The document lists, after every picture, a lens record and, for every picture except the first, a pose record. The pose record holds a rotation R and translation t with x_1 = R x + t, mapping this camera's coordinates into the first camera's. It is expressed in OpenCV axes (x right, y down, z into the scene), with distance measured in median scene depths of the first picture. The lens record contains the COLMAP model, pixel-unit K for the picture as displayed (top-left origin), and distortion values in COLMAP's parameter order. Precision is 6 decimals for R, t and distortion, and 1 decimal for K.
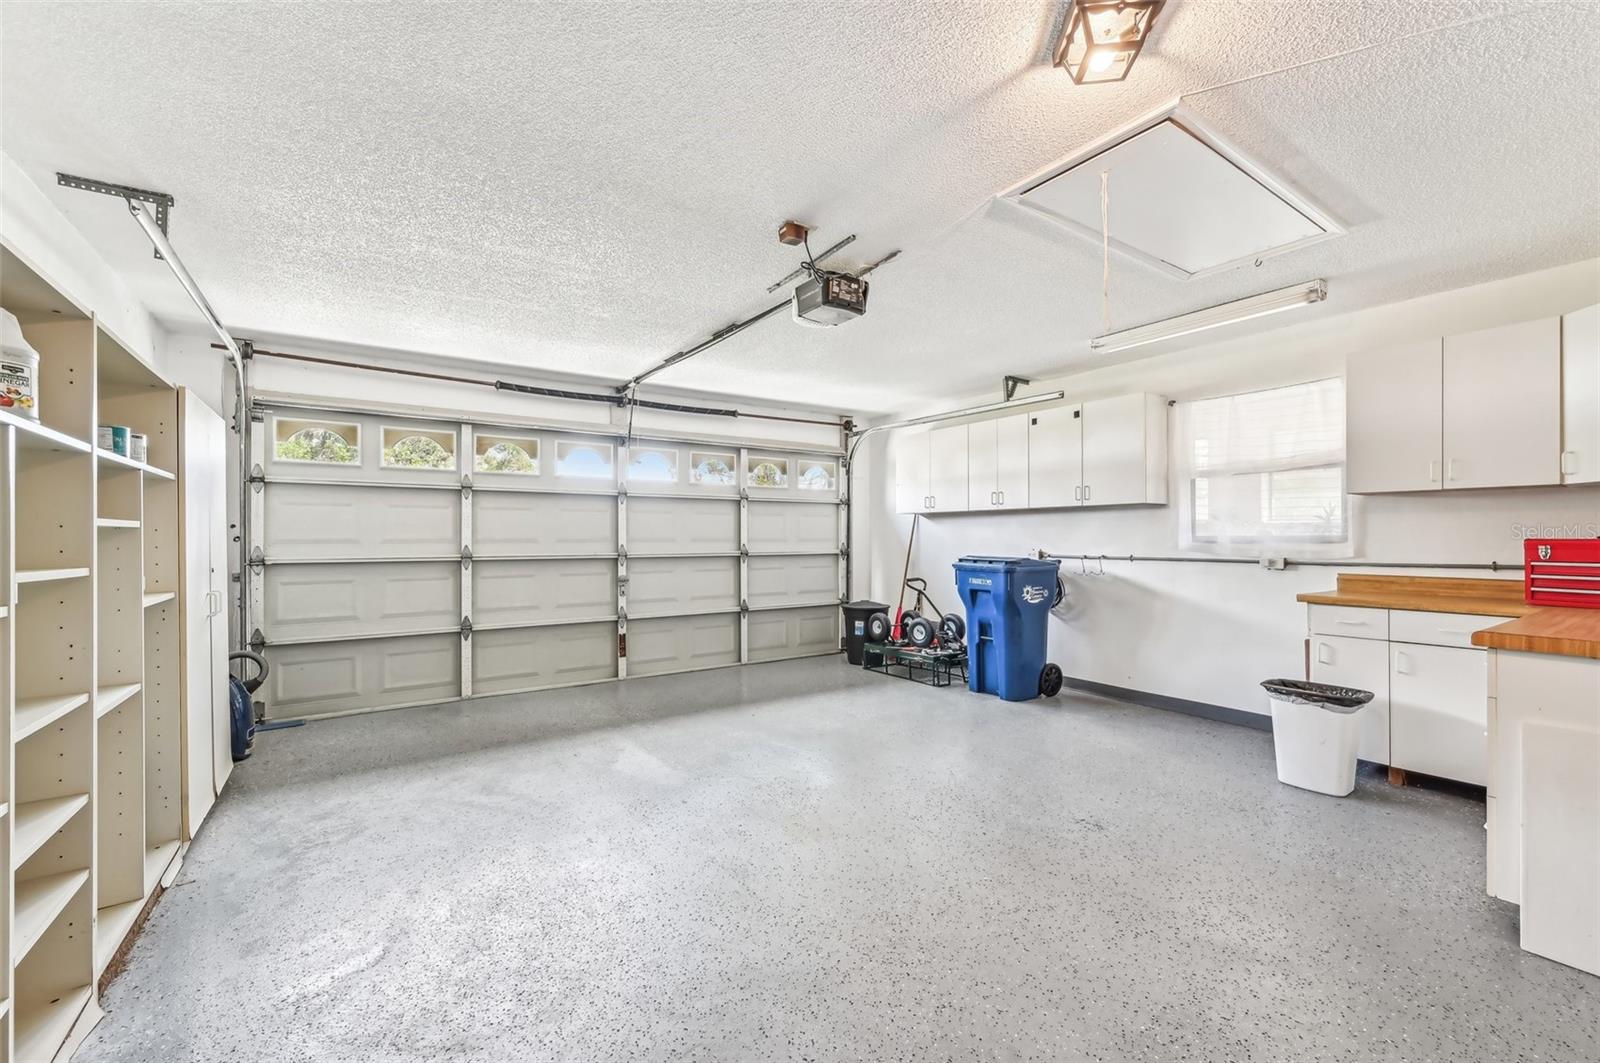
lens RADIAL K [[658.5, 0, 802.1], [0, 658.5, 536.9], [0, 0, 1]] dist [-0.001181, 0.000948]
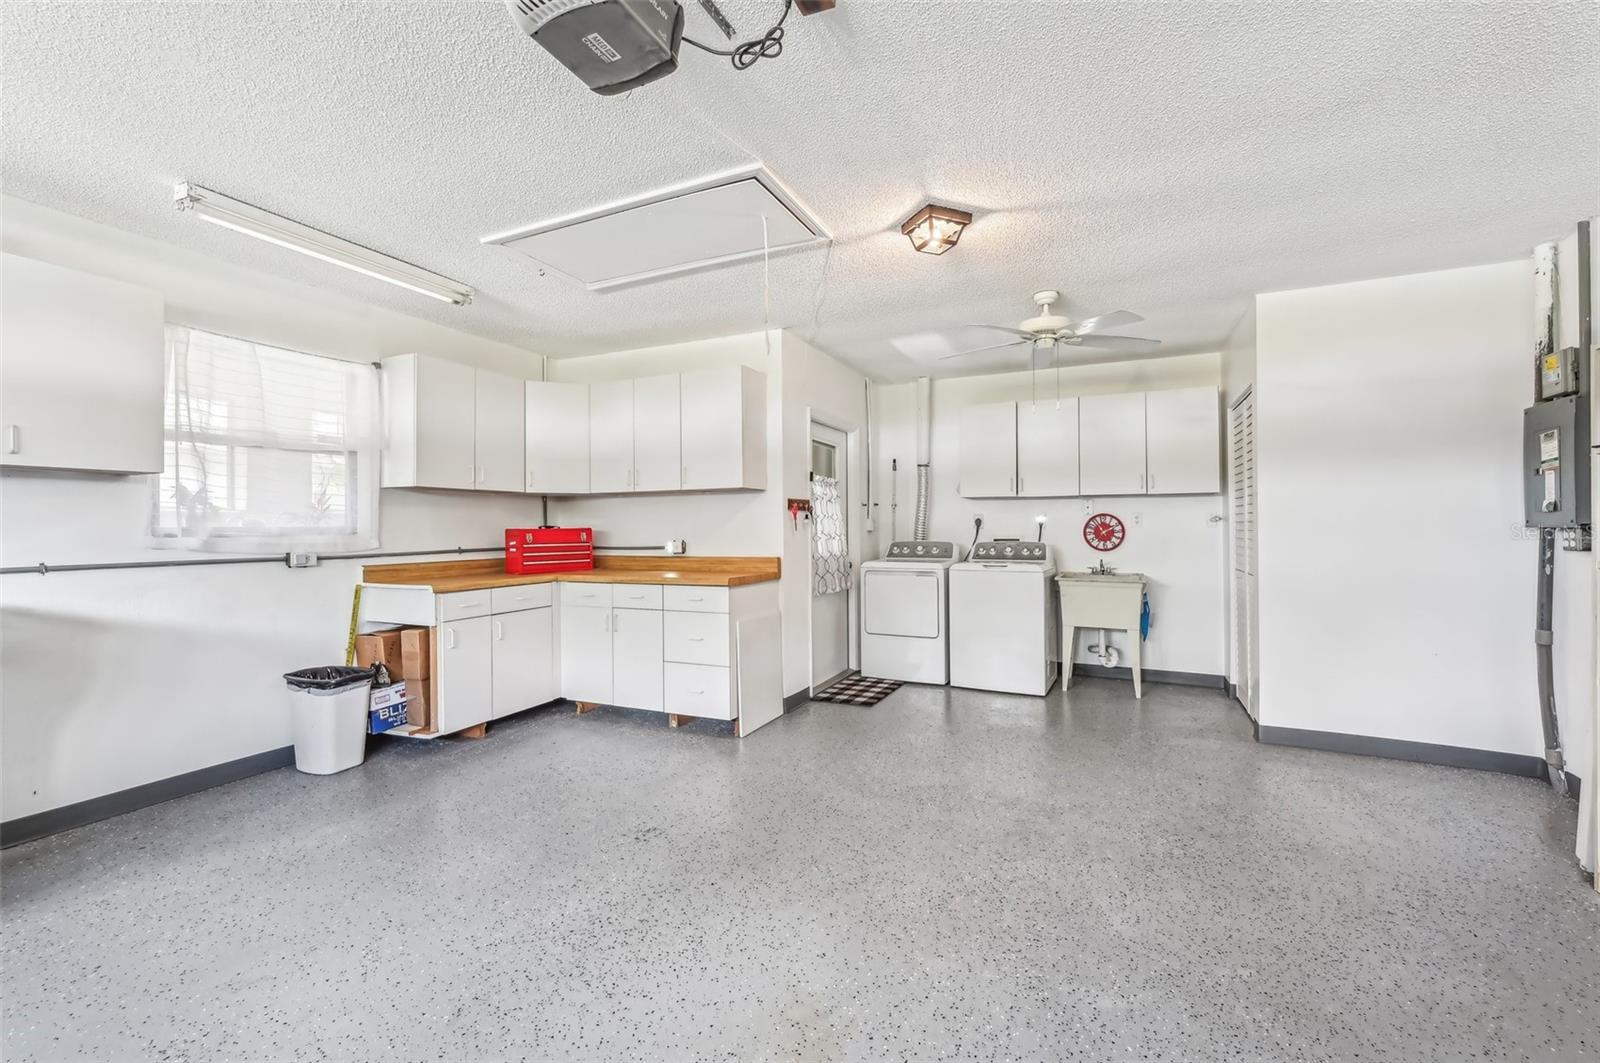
lens RADIAL K [[658.5, 0, 802.9], [0, 658.5, 526.4], [0, 0, 1]] dist [-0.001181, 0.000948]
pose [[-0.501198, 0.002636, 0.865328, -0.357952], [0.003887, 0.999992, -0.000795, 0.000822], [-0.865324, 0.002965, -0.501205, 0.944762]]
